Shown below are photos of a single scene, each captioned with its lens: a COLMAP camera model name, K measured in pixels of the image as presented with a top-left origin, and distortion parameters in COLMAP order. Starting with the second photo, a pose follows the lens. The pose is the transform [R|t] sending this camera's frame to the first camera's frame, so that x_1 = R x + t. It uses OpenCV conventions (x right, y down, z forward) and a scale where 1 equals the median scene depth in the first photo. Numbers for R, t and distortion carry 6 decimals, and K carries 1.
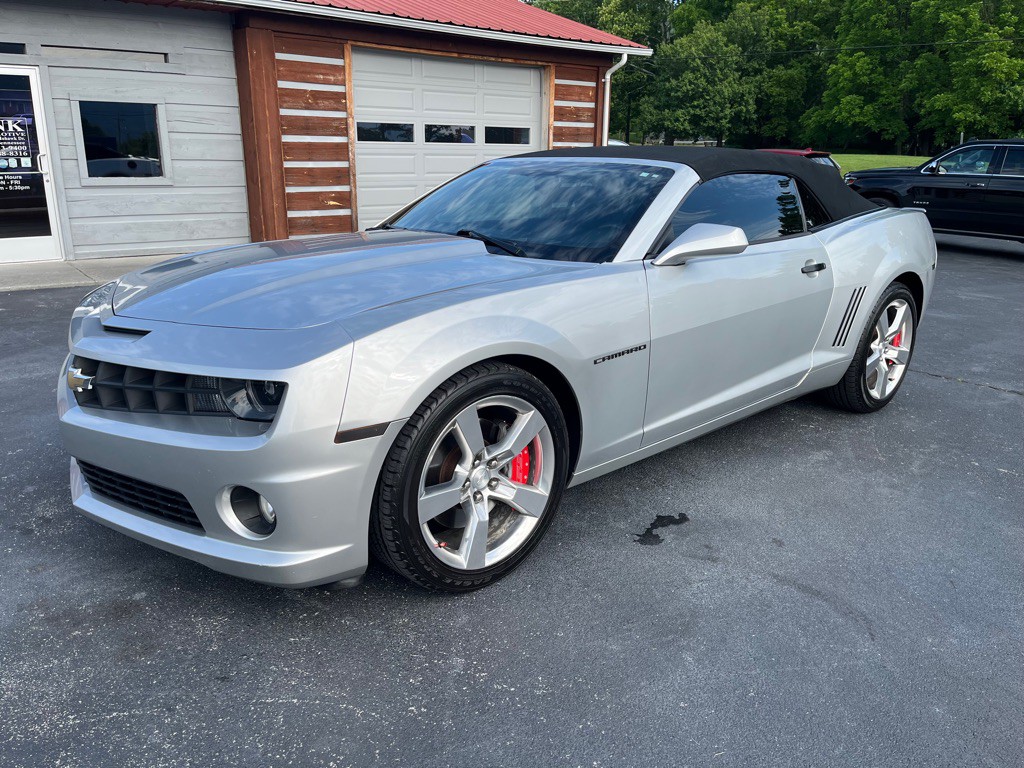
lens RADIAL K [[770.4, 0, 500.5], [0, 770.4, 404.9], [0, 0, 1]] dist [0.067572, -0.091259]
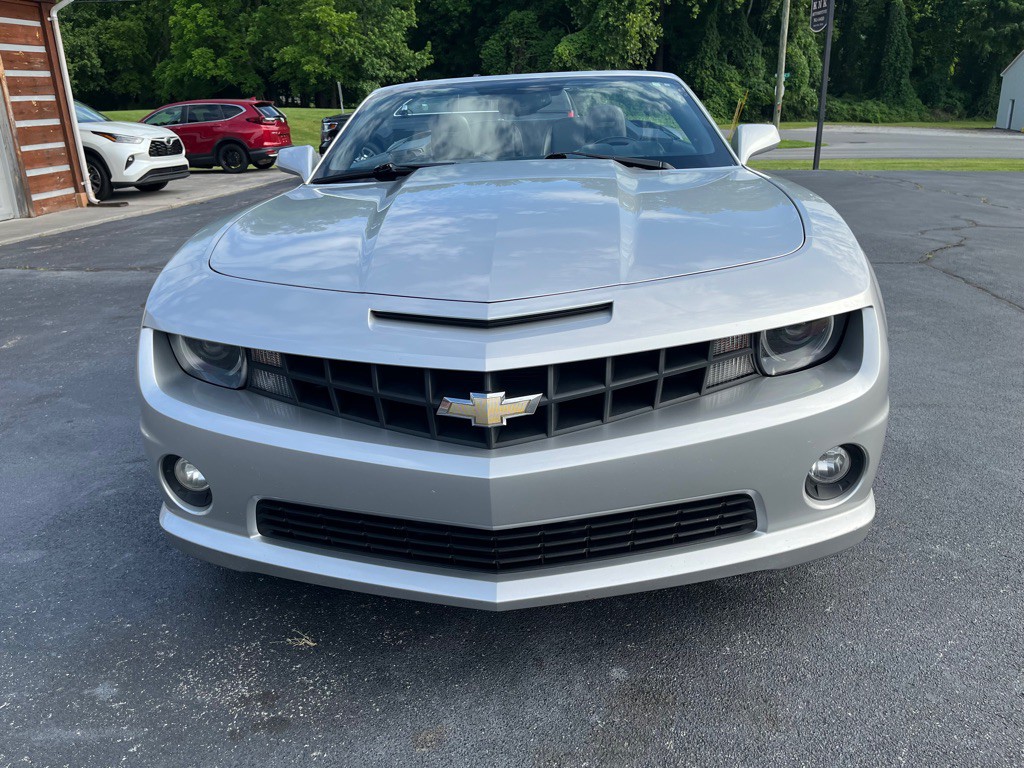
lens RADIAL K [[772.3, 0, 507.5], [0, 772.3, 419.0], [0, 0, 1]] dist [0.065838, -0.093245]
pose [[0.708573, -0.296460, 0.640341, -0.258557], [0.256203, 0.953623, 0.157998, -0.029672], [-0.657484, 0.052104, 0.751665, 0.129110]]
